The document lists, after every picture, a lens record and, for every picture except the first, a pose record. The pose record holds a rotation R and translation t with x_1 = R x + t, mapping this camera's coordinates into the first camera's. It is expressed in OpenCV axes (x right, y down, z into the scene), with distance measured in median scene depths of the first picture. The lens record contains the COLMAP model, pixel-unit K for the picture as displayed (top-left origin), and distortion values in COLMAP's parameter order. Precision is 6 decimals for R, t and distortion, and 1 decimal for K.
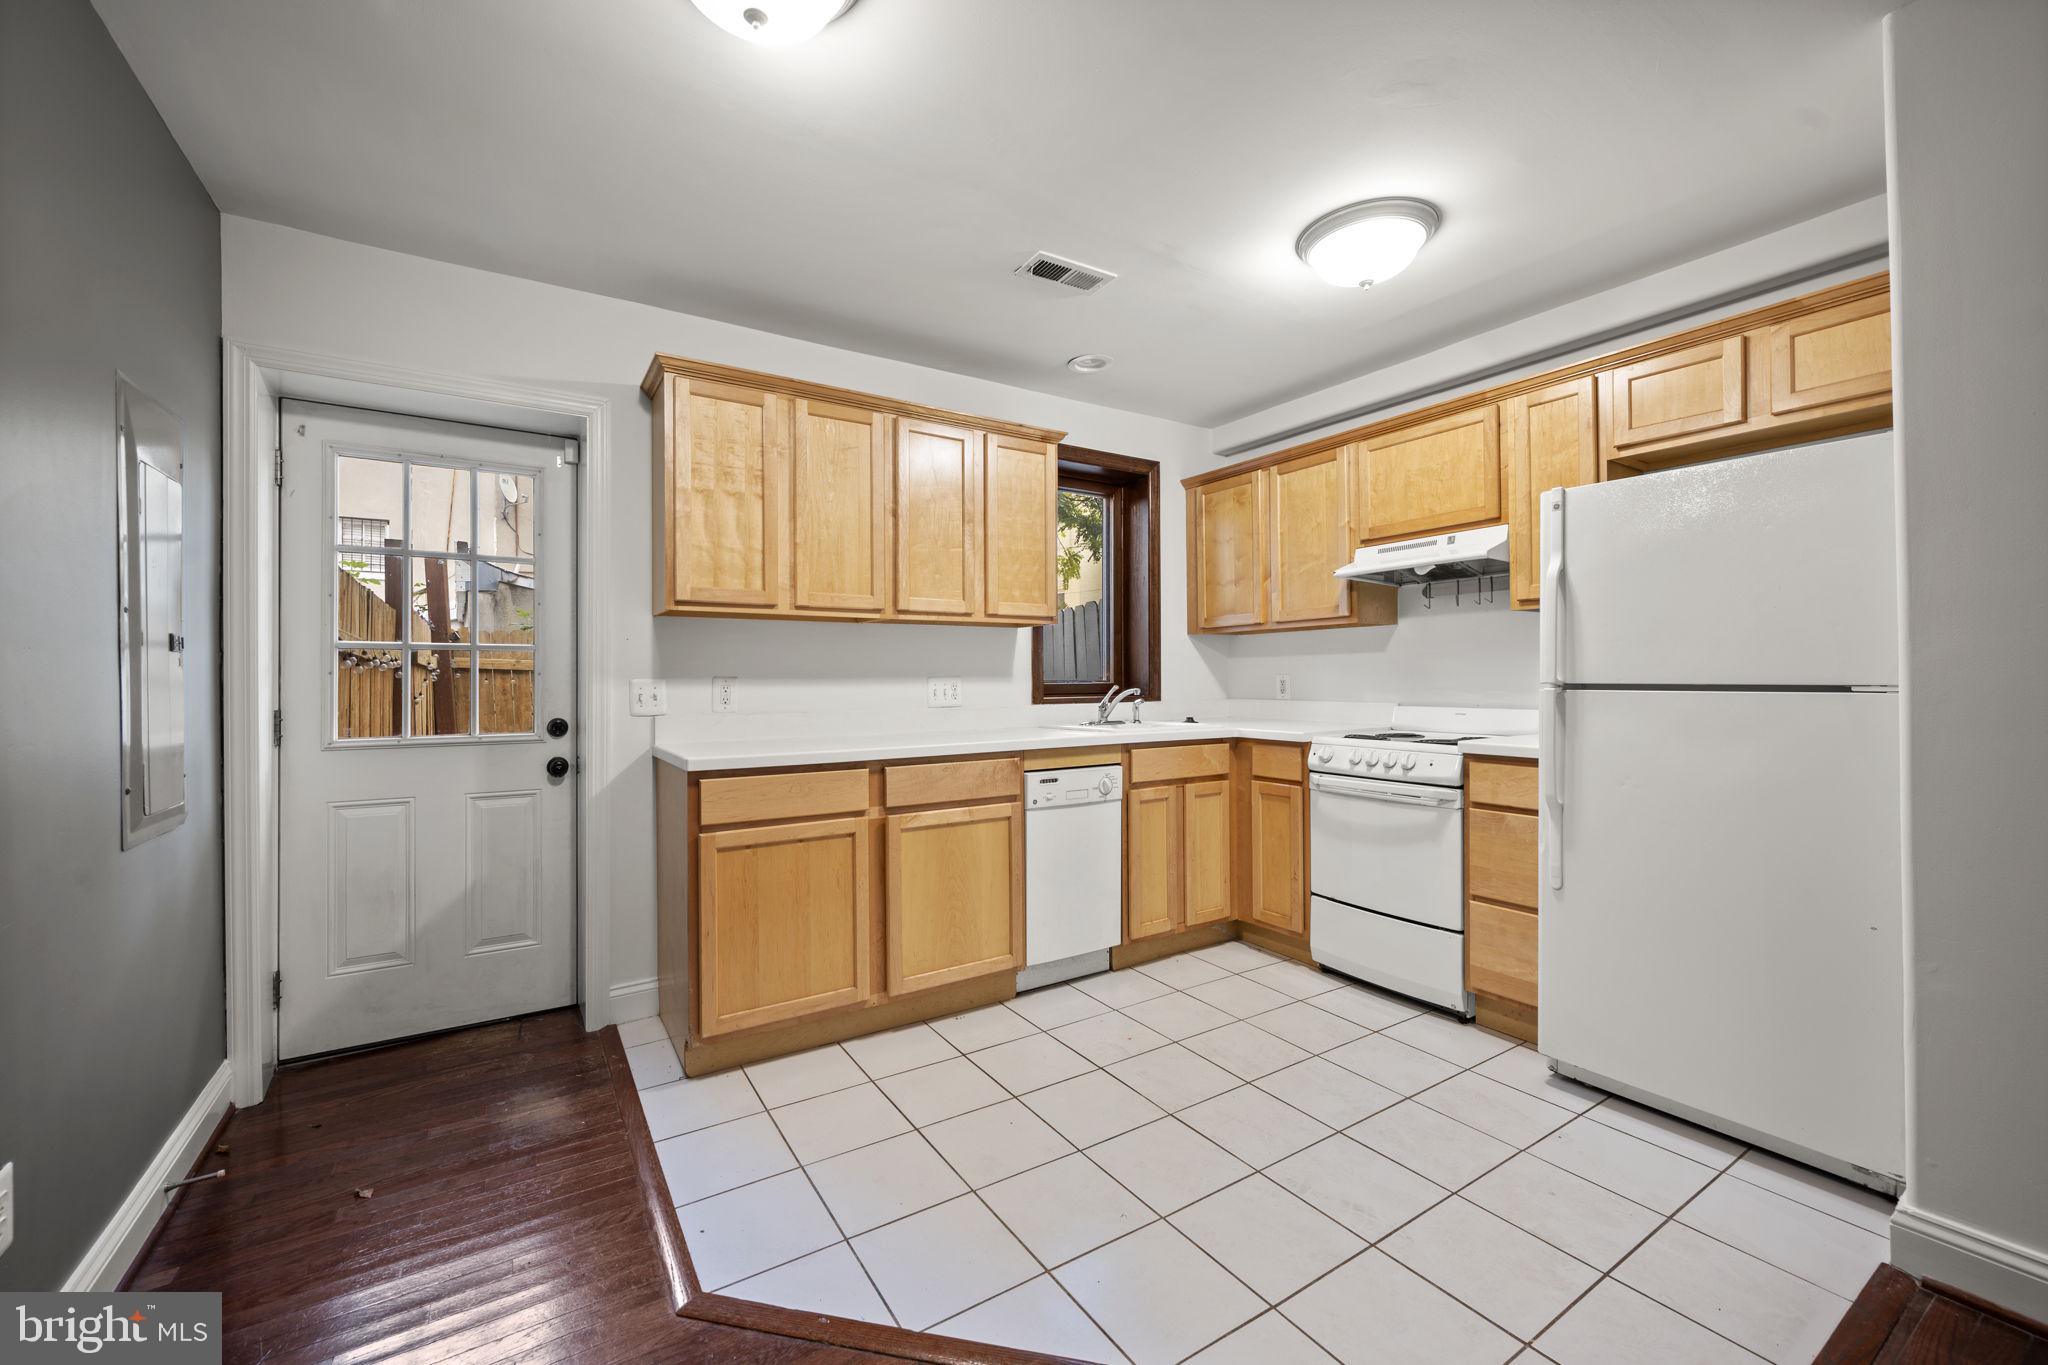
lens RADIAL K [[825.5, 0, 1025.9], [0, 825.5, 679.8], [0, 0, 1]] dist [-0.000895, -0.000209]
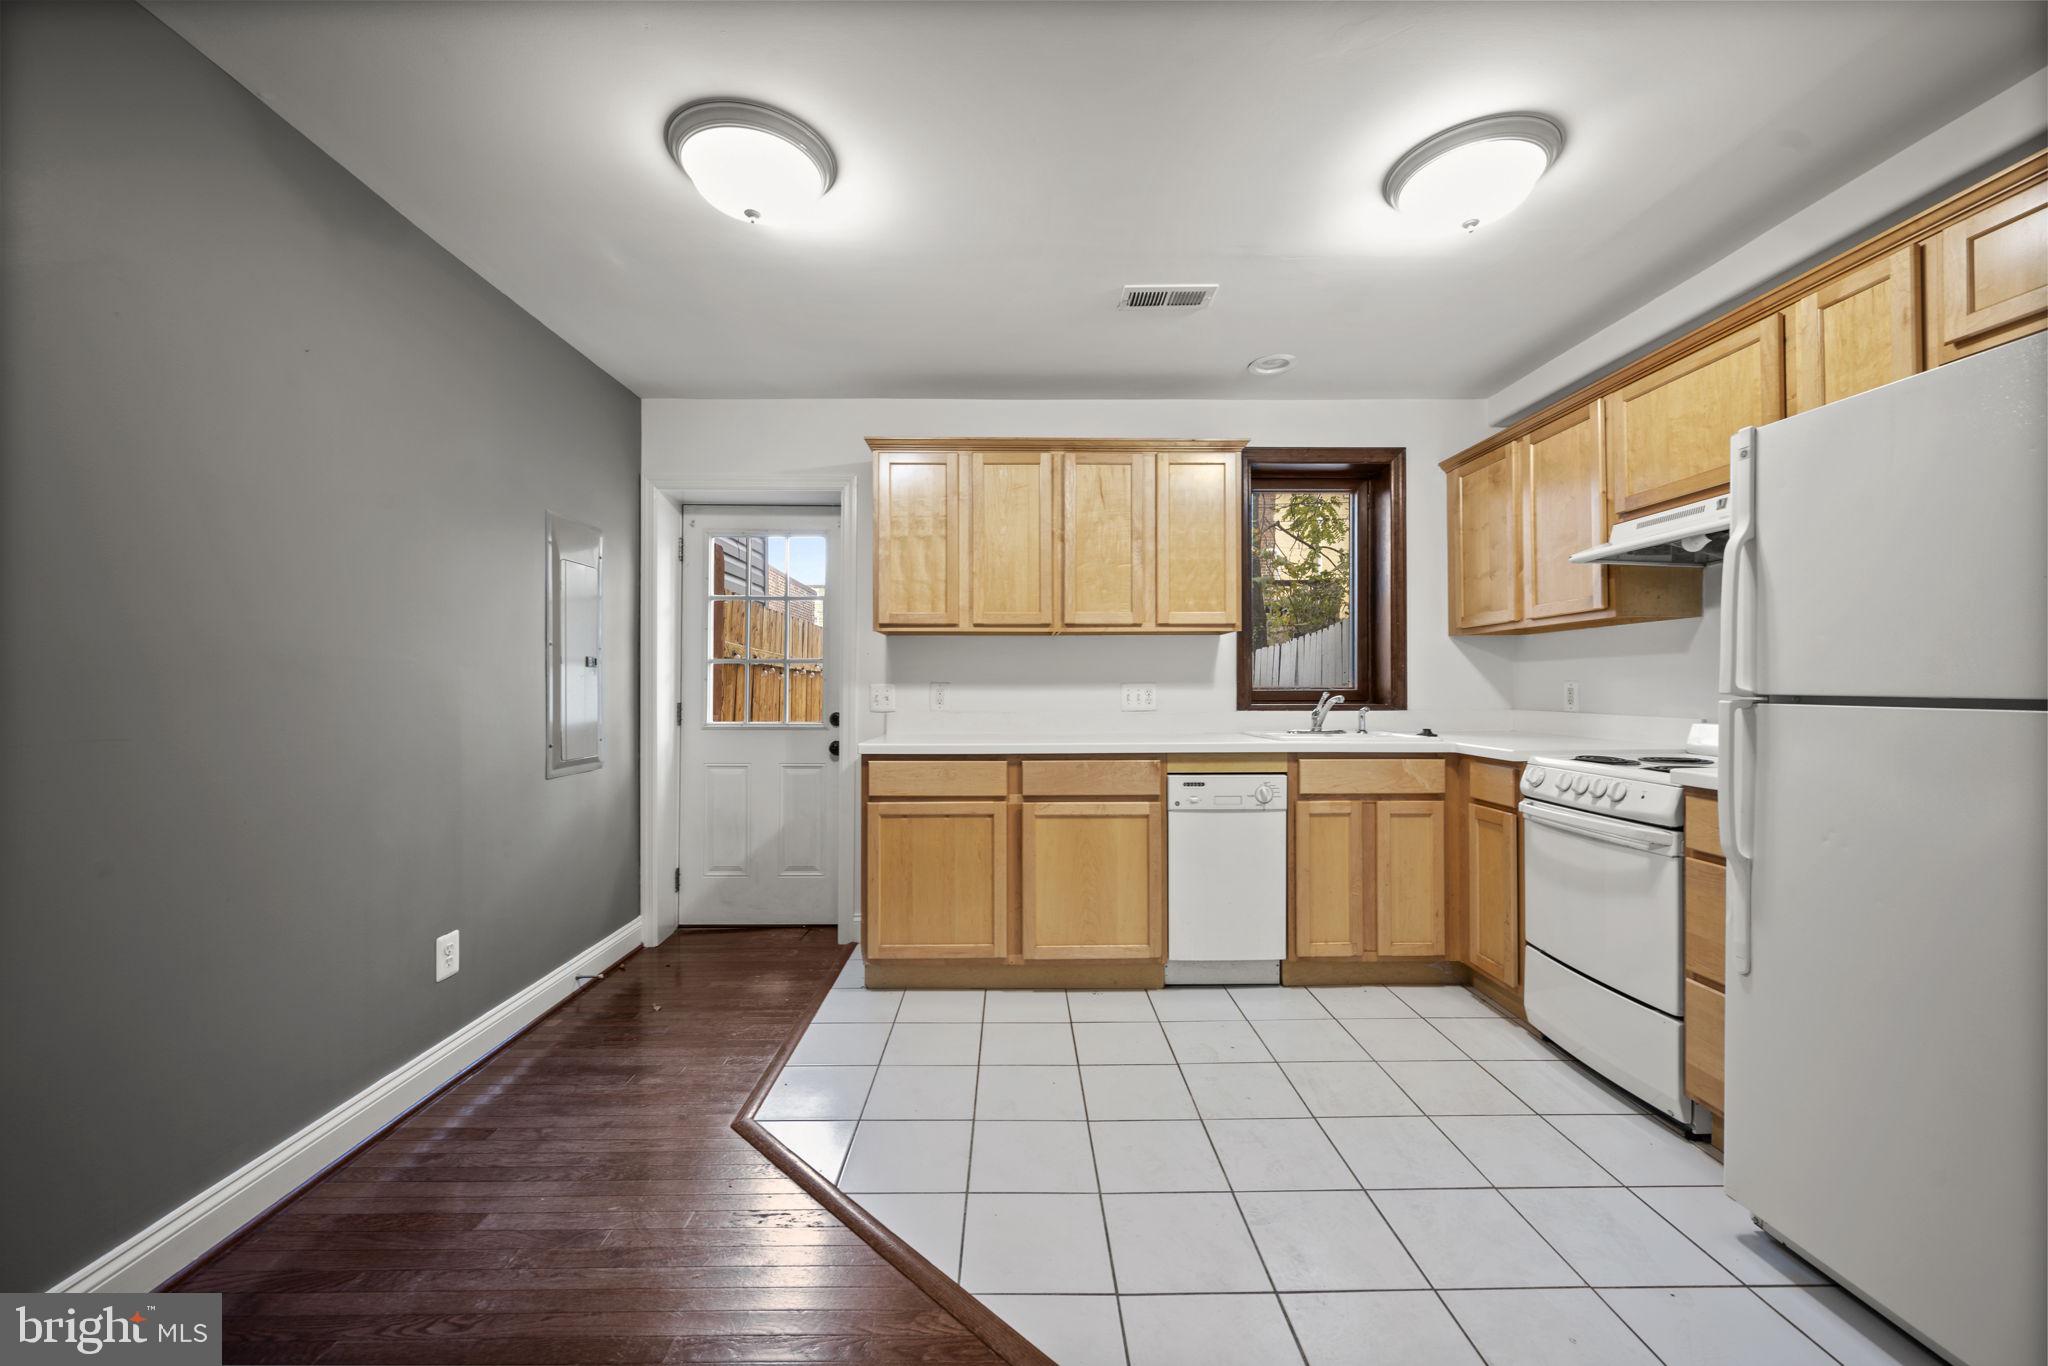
lens RADIAL K [[798.7, 0, 1024.0], [0, 798.7, 683.0], [0, 0, 1]] dist [0.000255, 0.000015]
pose [[0.847065, 0.002812, -0.531482, 0.388051], [-0.004433, 0.999989, -0.001774, -0.001146], [0.531471, 0.003859, 0.847068, 0.045114]]
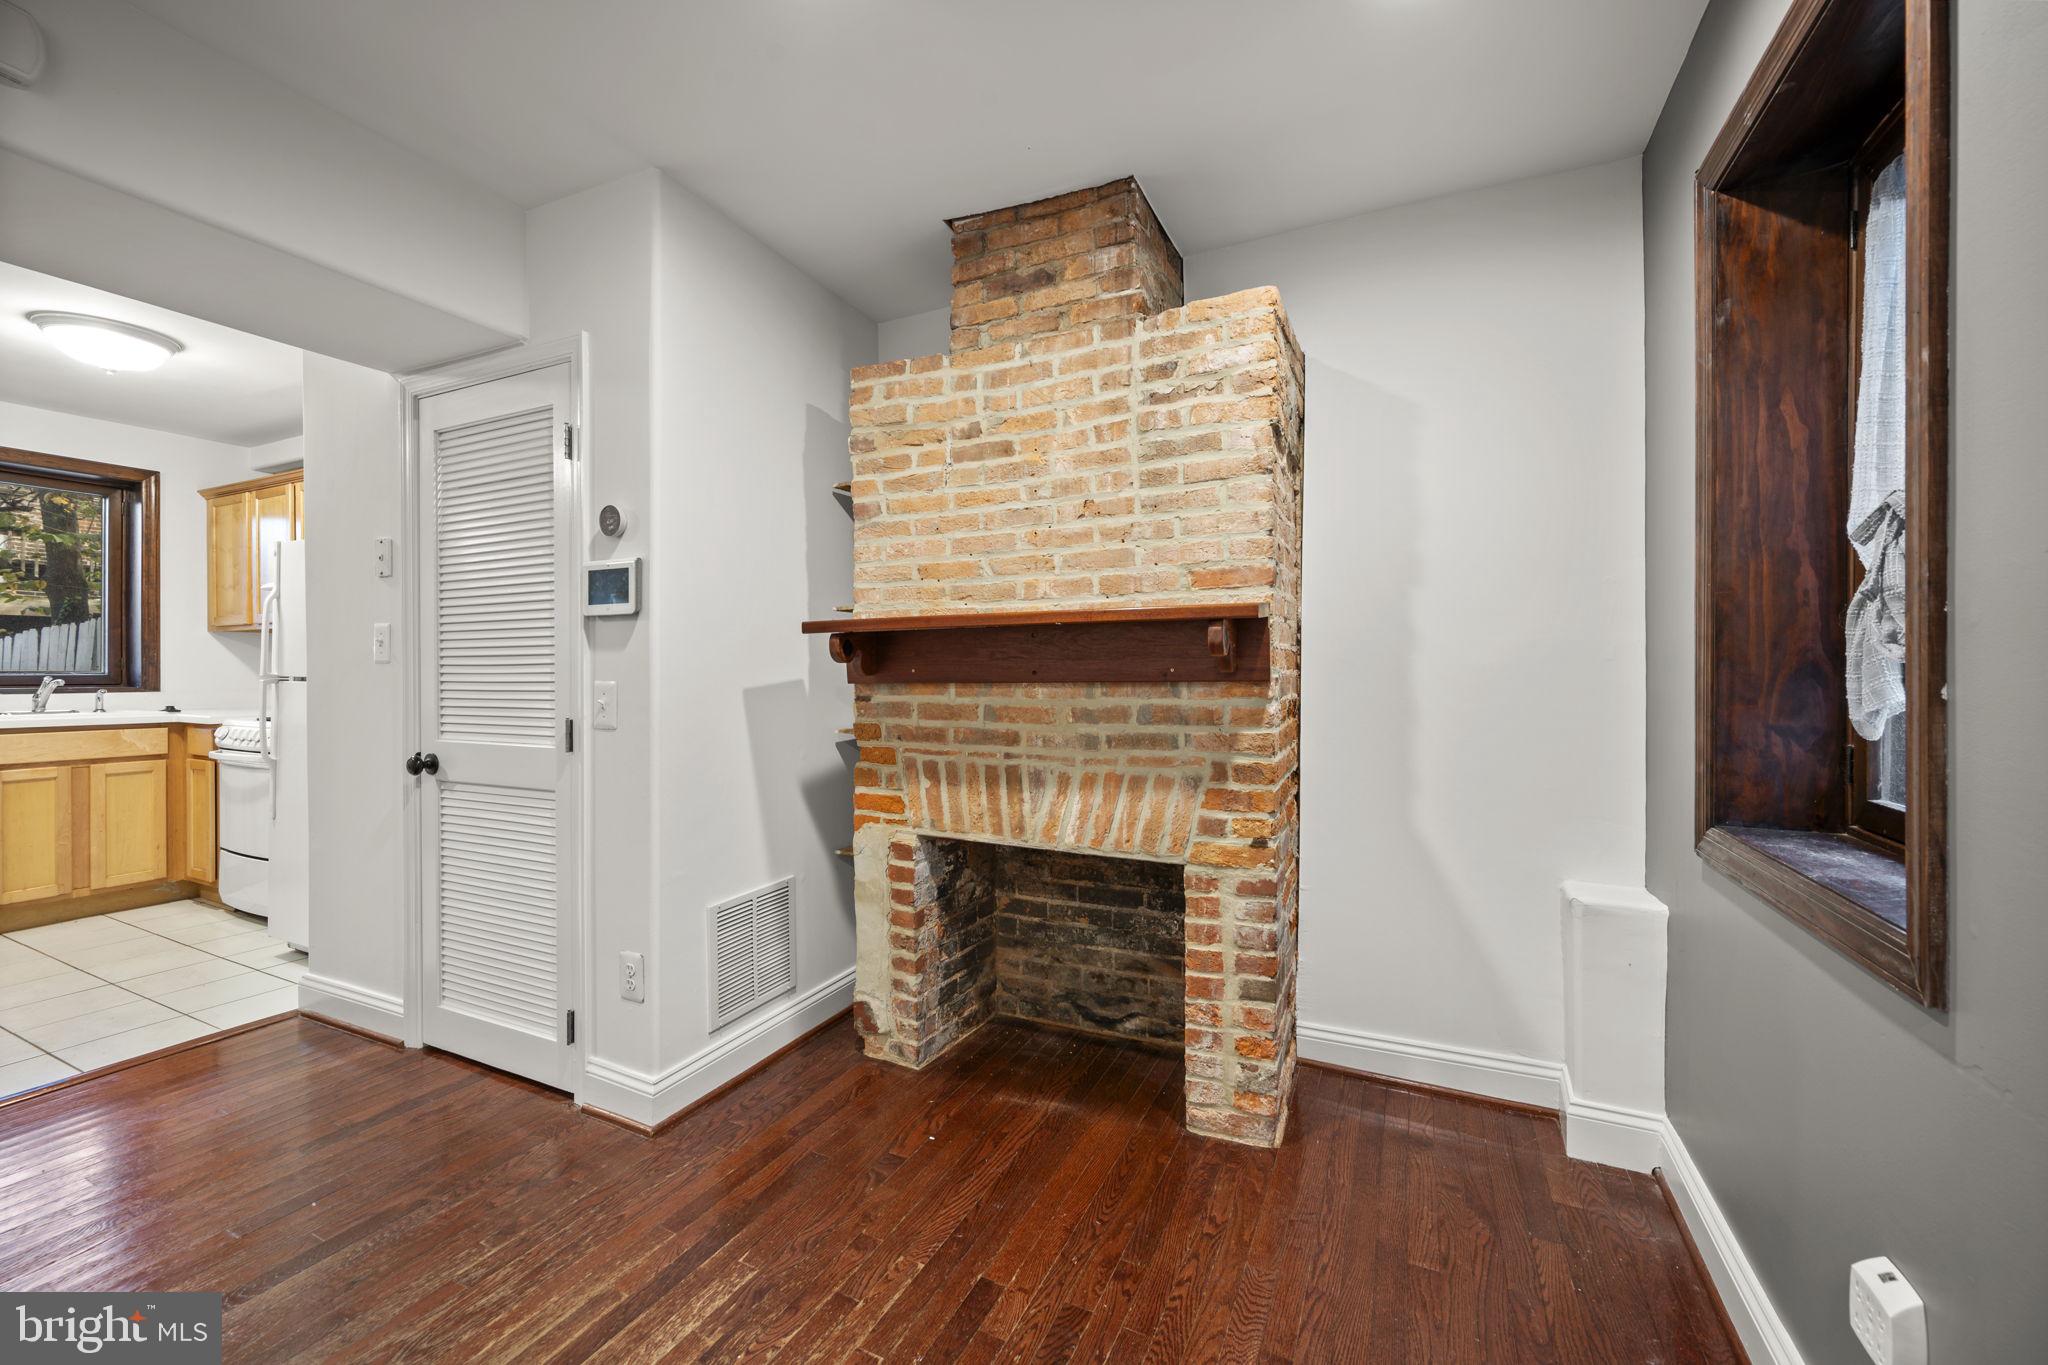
lens RADIAL K [[800.7, 0, 1026.9], [0, 800.7, 671.4], [0, 0, 1]] dist [0.000070, -0.000137]
pose [[0.853765, 0.006397, 0.520619, 0.836548], [-0.005878, 0.999979, -0.002647, -0.006975], [-0.520626, -0.000801, 0.853785, -0.706320]]
